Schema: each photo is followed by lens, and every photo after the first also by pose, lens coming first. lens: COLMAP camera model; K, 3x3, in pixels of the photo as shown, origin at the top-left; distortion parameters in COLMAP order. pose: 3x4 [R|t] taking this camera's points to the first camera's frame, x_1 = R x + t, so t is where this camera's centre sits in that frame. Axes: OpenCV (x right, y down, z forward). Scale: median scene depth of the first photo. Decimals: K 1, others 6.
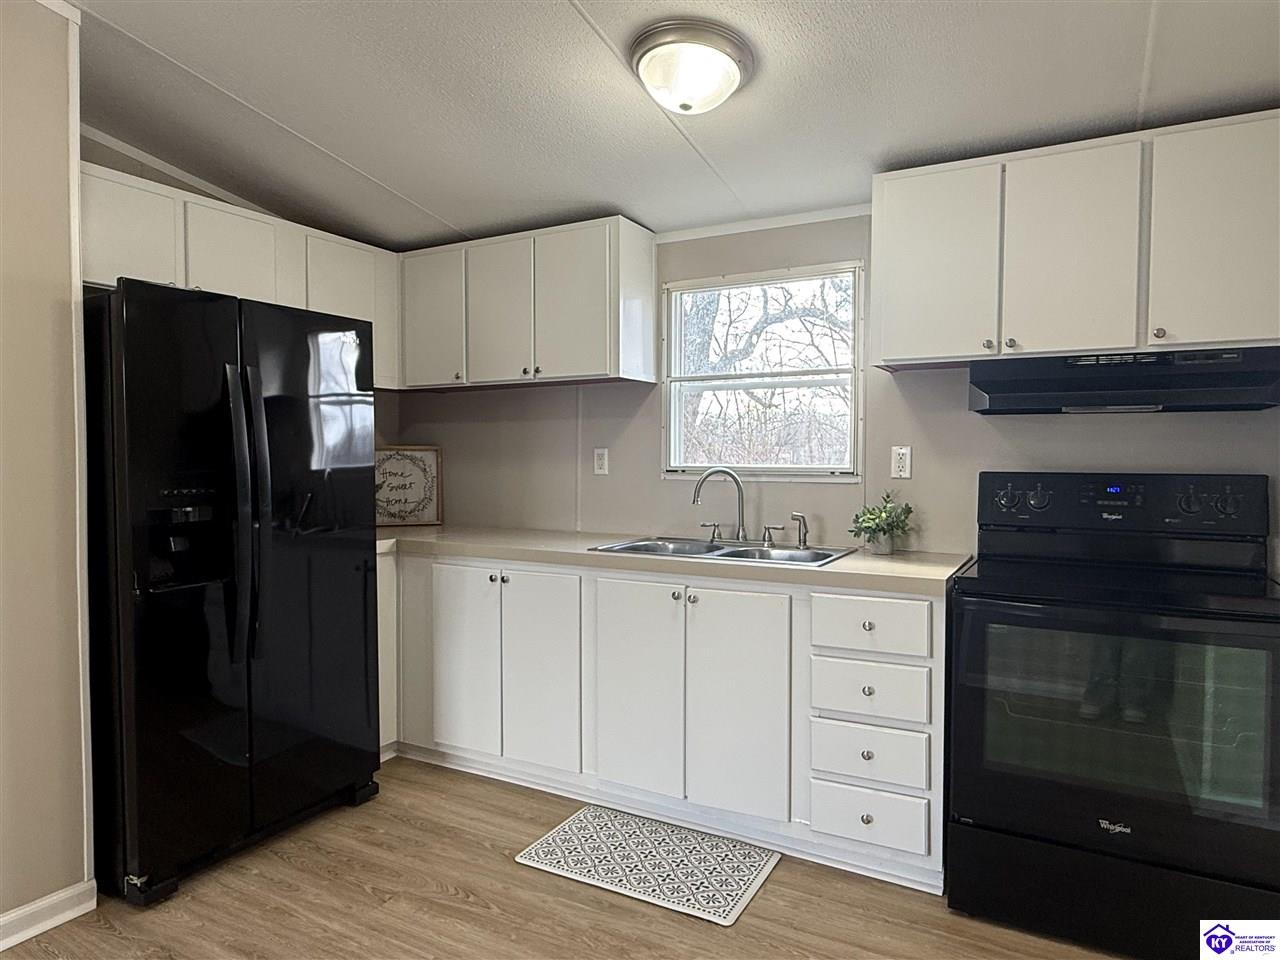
lens RADIAL K [[795.6, 0, 640.0], [0, 795.6, 480.0], [0, 0, 1]] dist [0.000022, -0.002769]
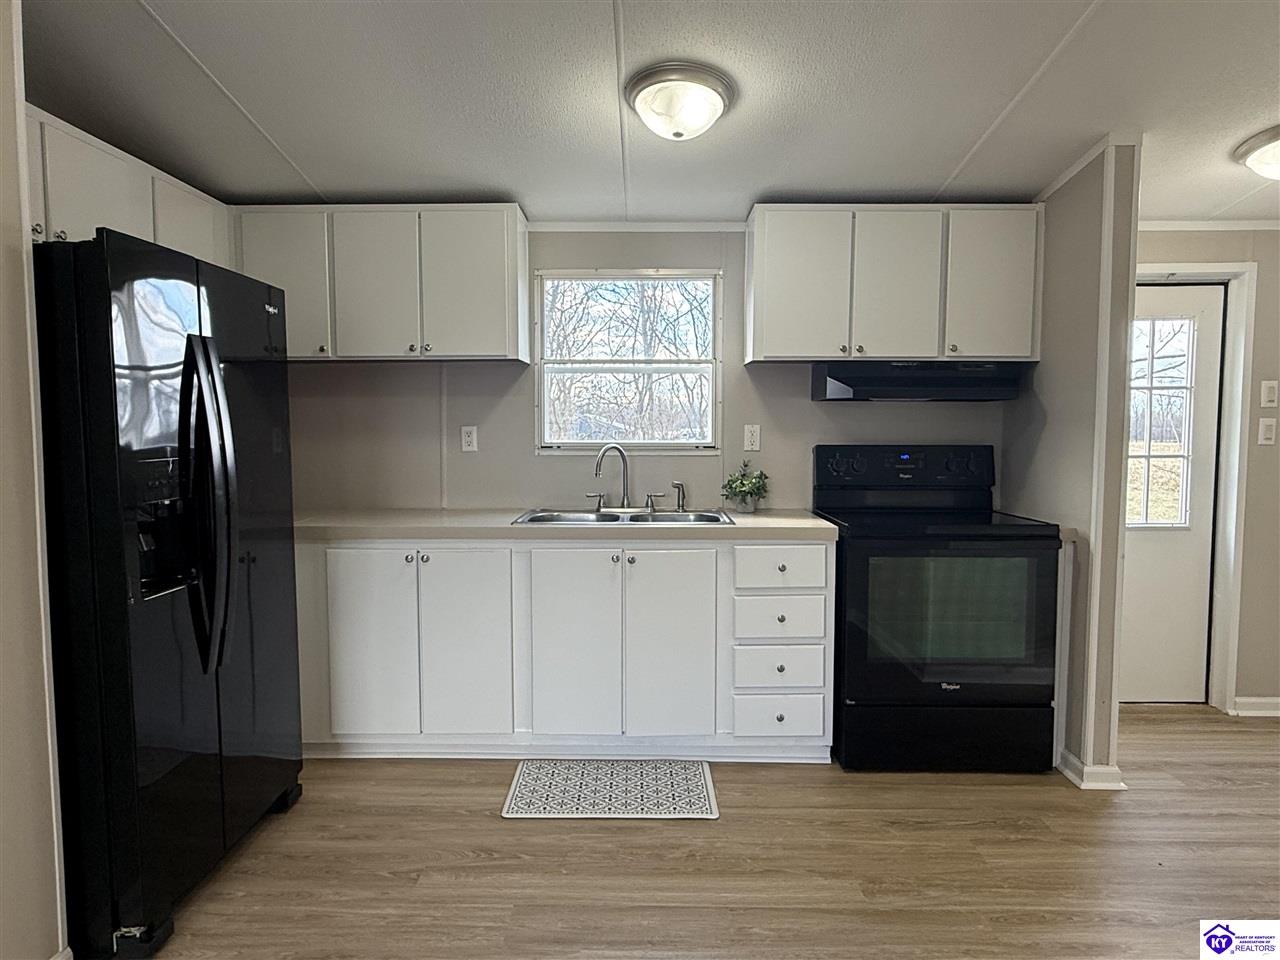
lens RADIAL K [[795.6, 0, 640.0], [0, 795.6, 480.0], [0, 0, 1]] dist [0.000022, -0.002769]
pose [[0.880203, -0.034514, 0.473341, -0.431771], [0.015758, 0.998928, 0.043535, -0.013841], [-0.474335, -0.030861, 0.879803, -0.007614]]
